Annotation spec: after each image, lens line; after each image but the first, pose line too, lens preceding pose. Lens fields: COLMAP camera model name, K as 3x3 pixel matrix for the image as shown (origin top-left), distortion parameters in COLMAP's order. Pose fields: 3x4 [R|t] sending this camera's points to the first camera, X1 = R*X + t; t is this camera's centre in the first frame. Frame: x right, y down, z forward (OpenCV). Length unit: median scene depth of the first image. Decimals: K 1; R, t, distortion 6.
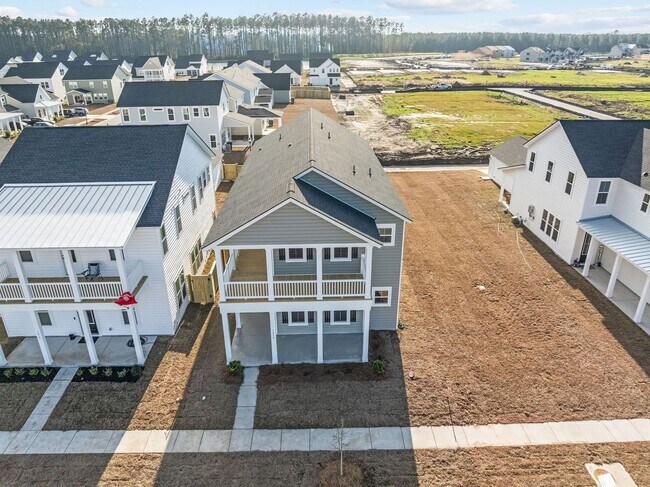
lens RADIAL K [[459.0, 0, 325.0], [0, 459.0, 243.5], [0, 0, 1]] dist [-0.035618, 0.003516]
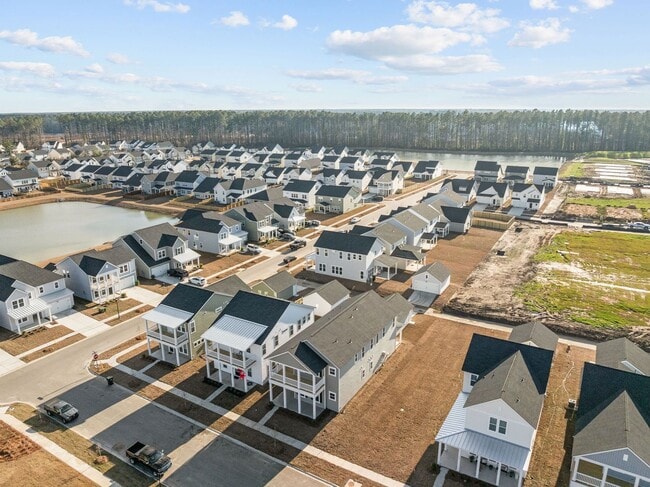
lens RADIAL K [[467.9, 0, 325.0], [0, 467.9, 243.5], [0, 0, 1]] dist [-0.032315, -0.003011]
pose [[0.843669, 0.150290, -0.515398, 1.275125], [-0.219423, 0.972701, -0.075540, -0.484973], [0.489975, 0.176821, 0.853615, -1.286619]]
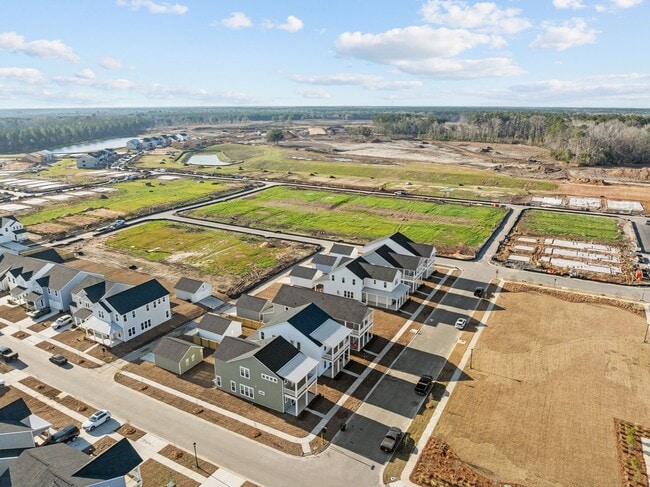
lens RADIAL K [[459.0, 0, 325.0], [0, 459.0, 243.5], [0, 0, 1]] dist [-0.035618, 0.003516]
pose [[0.510647, -0.242470, 0.824893, -3.484365], [0.349228, 0.935197, 0.058705, -0.985886], [-0.785672, 0.258099, 0.562232, -1.331990]]
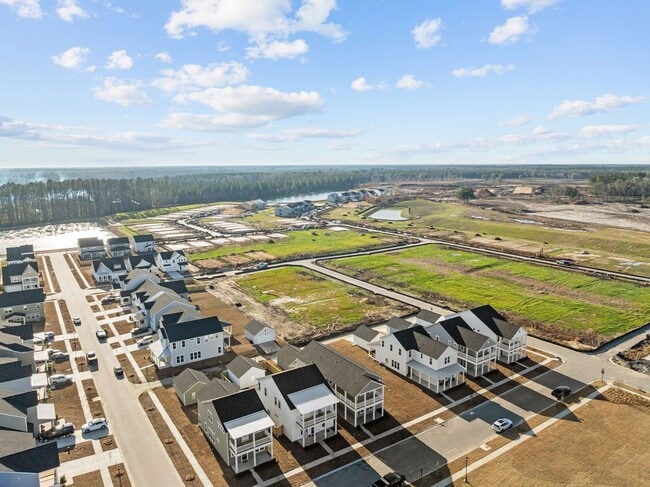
lens RADIAL K [[455.3, 0, 327.3], [0, 455.3, 245.5], [0, 0, 1]] dist [-0.036584, -0.002481]
pose [[0.845309, -0.092803, 0.526156, -2.185305], [0.219171, 0.958356, -0.183080, -0.530686], [-0.487254, 0.270077, 0.830447, -2.359521]]
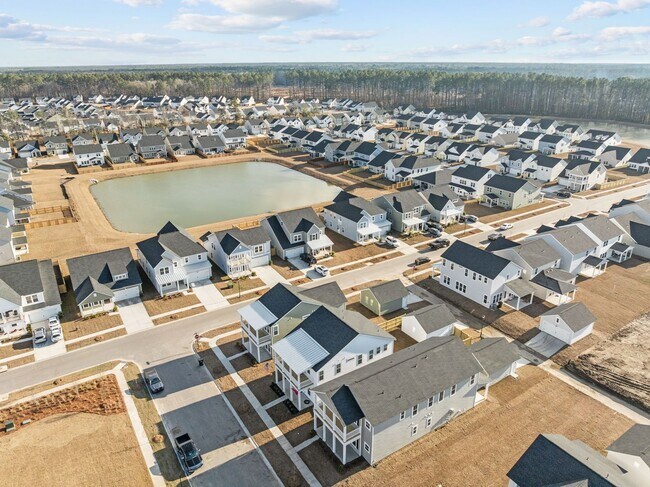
lens RADIAL K [[459.0, 0, 325.0], [0, 459.0, 243.5], [0, 0, 1]] dist [-0.035618, 0.003516]
pose [[0.519205, 0.320600, -0.792239, 1.555198], [-0.349433, 0.925586, 0.145556, -1.131982], [0.779950, 0.201261, 0.592597, -0.750252]]
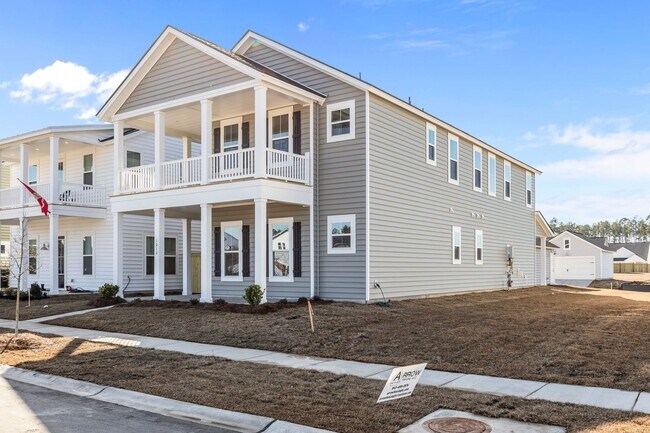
lens RADIAL K [[580.6, 0, 322.0], [0, 580.6, 268.9], [0, 0, 1]] dist [-0.003369, -0.001316]
pose [[0.799351, 0.001569, -0.600862, 0.576635], [-0.246309, 0.912972, -0.325290, 0.423374], [0.548060, 0.408019, 0.730172, 0.475499]]
